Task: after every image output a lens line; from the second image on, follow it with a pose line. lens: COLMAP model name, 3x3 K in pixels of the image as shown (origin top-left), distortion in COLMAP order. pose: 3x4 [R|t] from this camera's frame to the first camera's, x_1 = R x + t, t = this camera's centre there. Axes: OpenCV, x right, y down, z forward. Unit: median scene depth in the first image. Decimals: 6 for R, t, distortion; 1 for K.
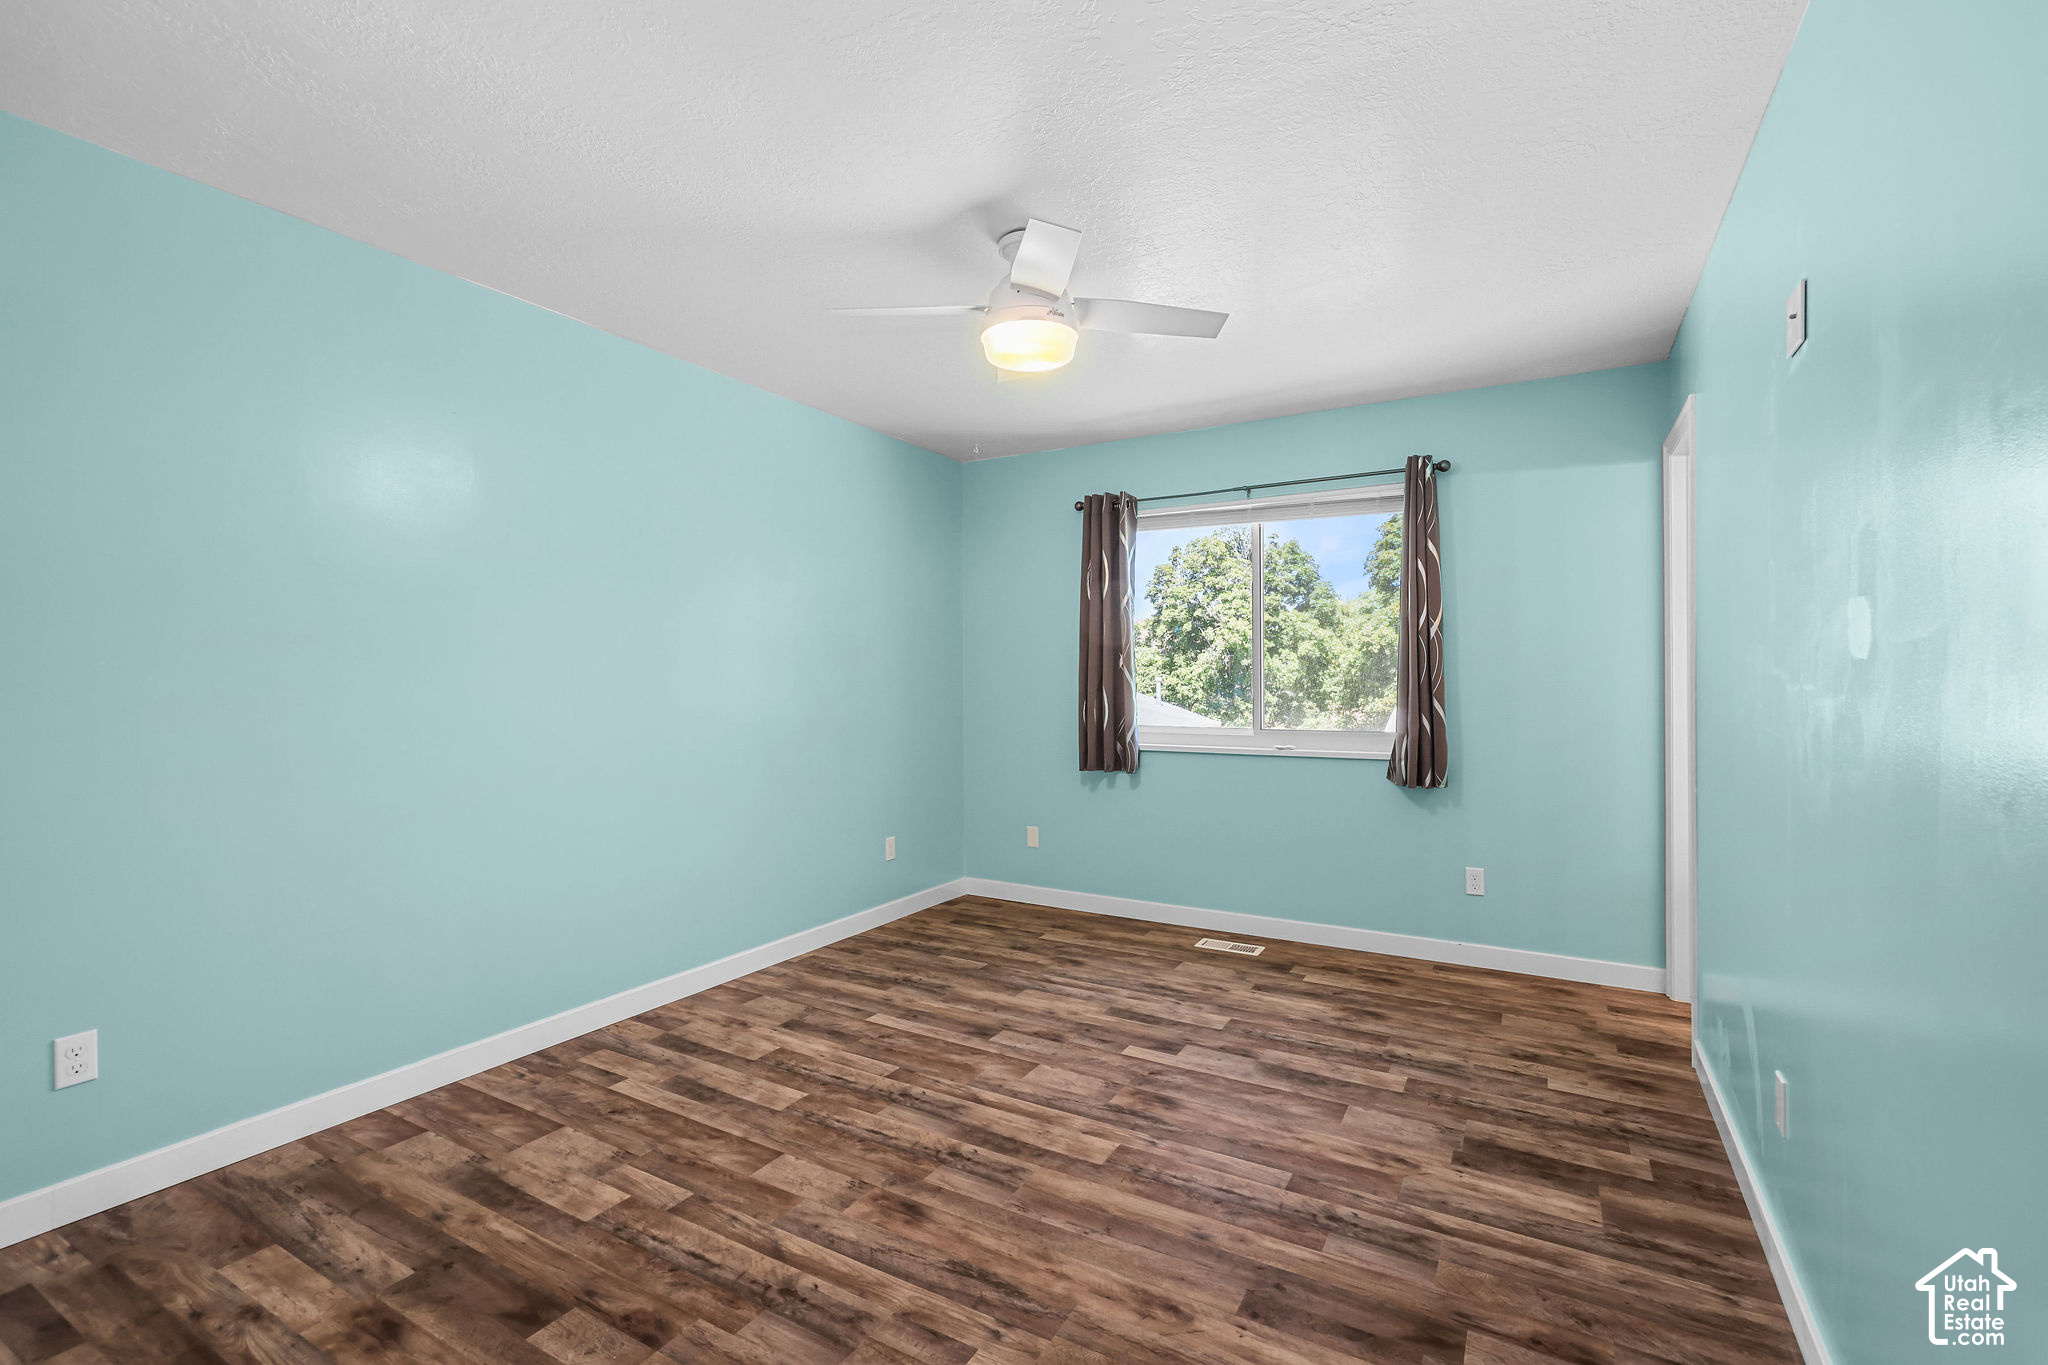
lens RADIAL K [[903.4, 0, 1015.4], [0, 903.4, 681.1], [0, 0, 1]] dist [0.000030, -0.000069]
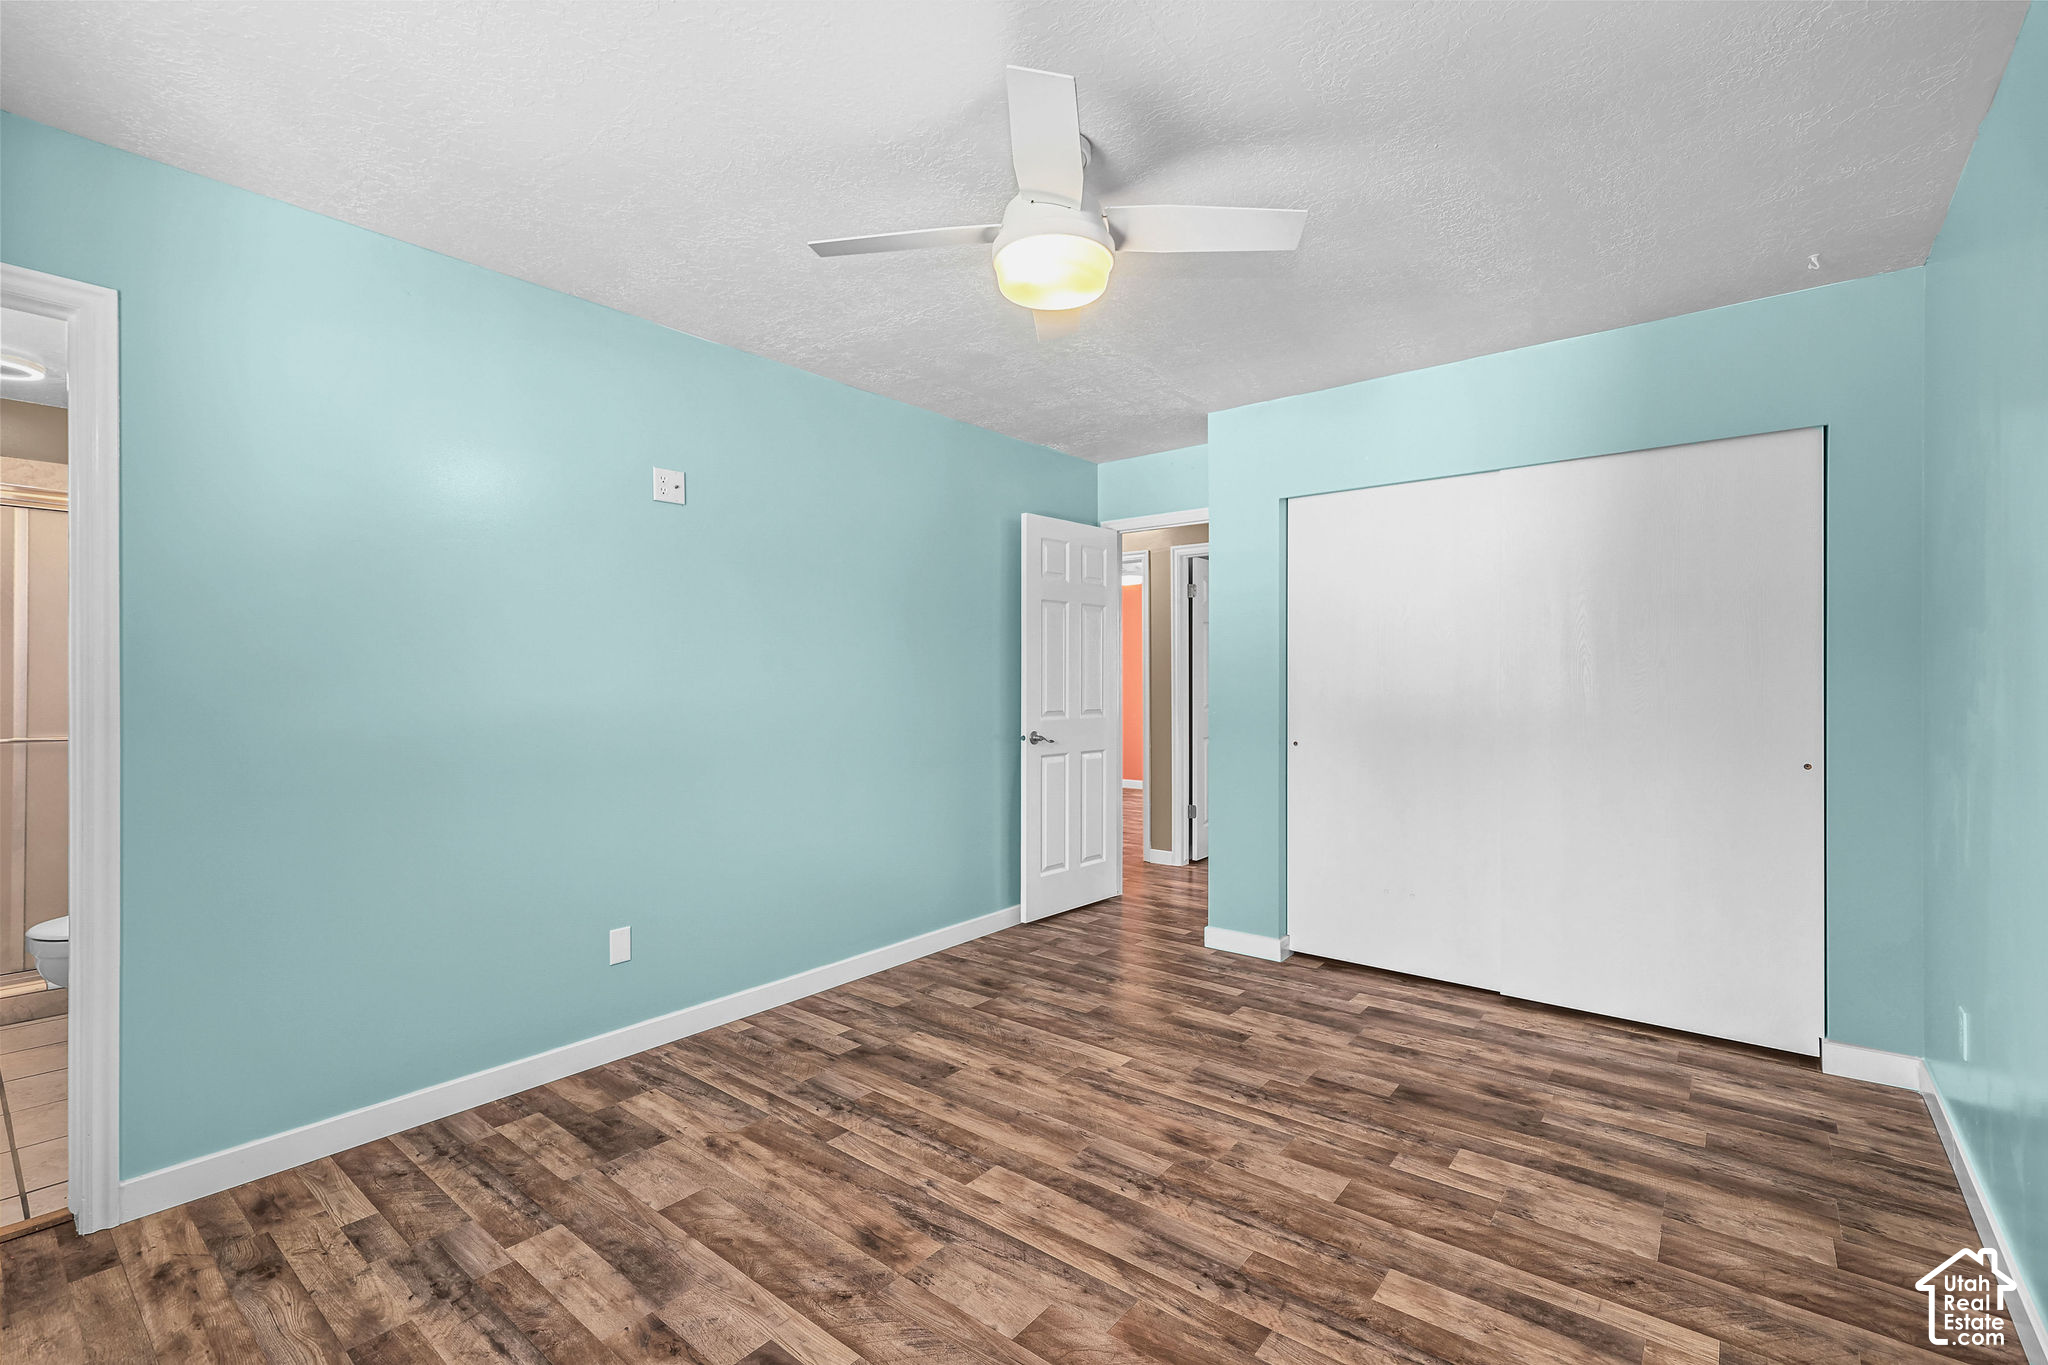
lens RADIAL K [[903.4, 0, 1015.4], [0, 903.4, 681.1], [0, 0, 1]] dist [0.000030, -0.000069]
pose [[-0.986910, 0.001475, 0.161267, -0.088973], [0.002444, 0.999980, 0.005806, -0.009143], [-0.161256, 0.006124, -0.986894, 2.003206]]
